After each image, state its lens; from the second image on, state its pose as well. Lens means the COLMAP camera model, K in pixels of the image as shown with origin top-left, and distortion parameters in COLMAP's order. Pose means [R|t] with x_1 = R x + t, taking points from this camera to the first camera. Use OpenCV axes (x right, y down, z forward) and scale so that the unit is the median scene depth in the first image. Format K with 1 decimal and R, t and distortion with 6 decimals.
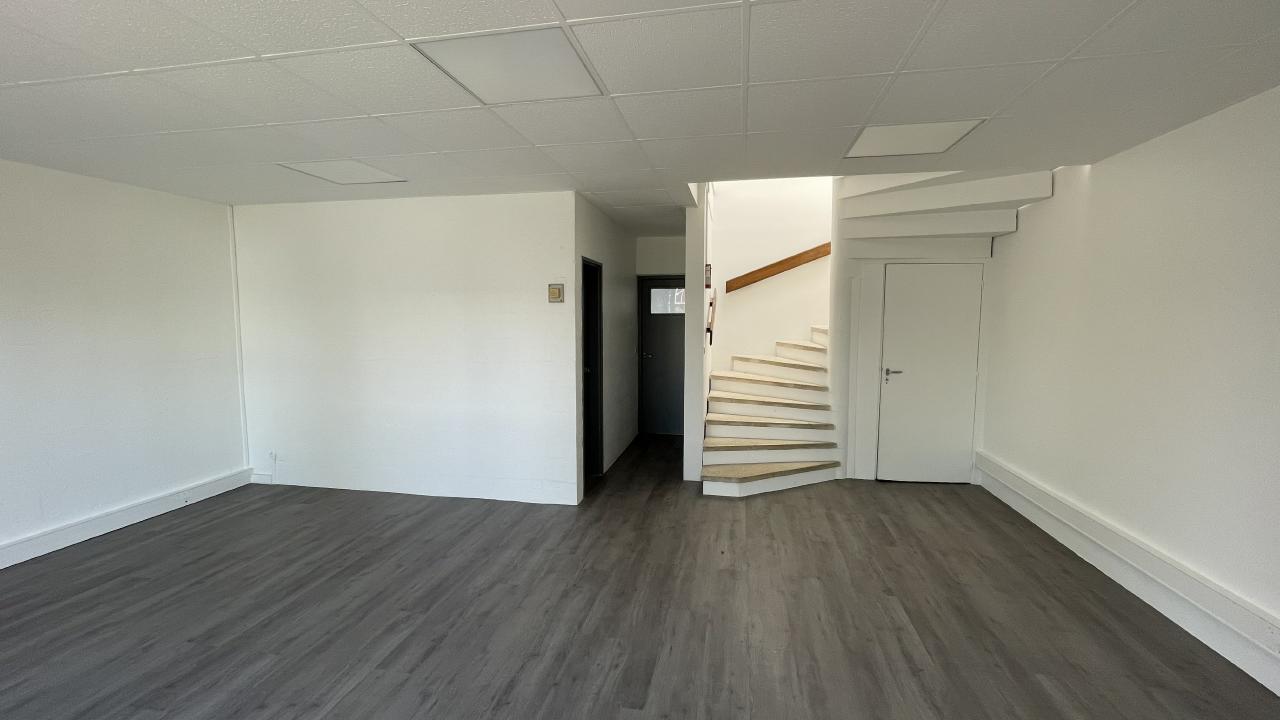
lens RADIAL K [[521.0, 0, 639.0], [0, 521.0, 357.3], [0, 0, 1]] dist [-0.001678, 0.000194]
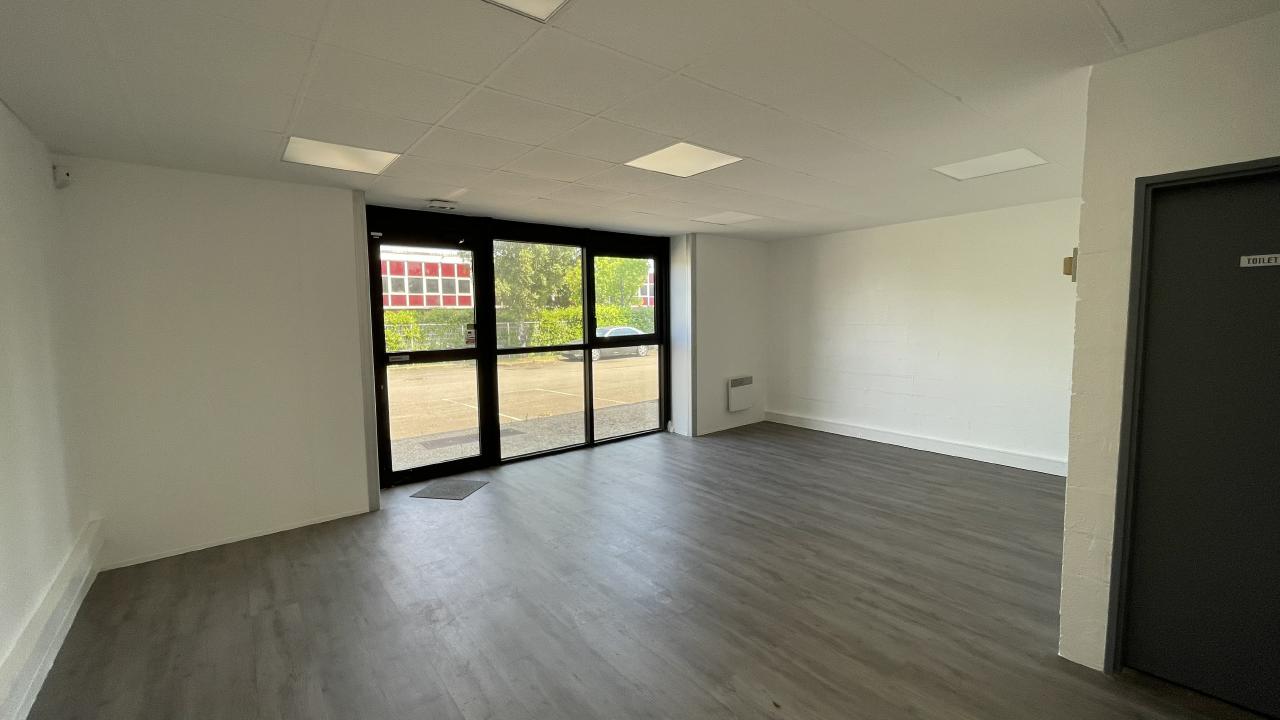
lens RADIAL K [[521.0, 0, 639.0], [0, 521.0, 357.3], [0, 0, 1]] dist [-0.001678, 0.000194]
pose [[-0.644298, 0.072129, -0.761366, 0.745591], [-0.050308, 0.989389, 0.136303, -0.101571], [0.763118, 0.126123, -0.633833, 1.307286]]
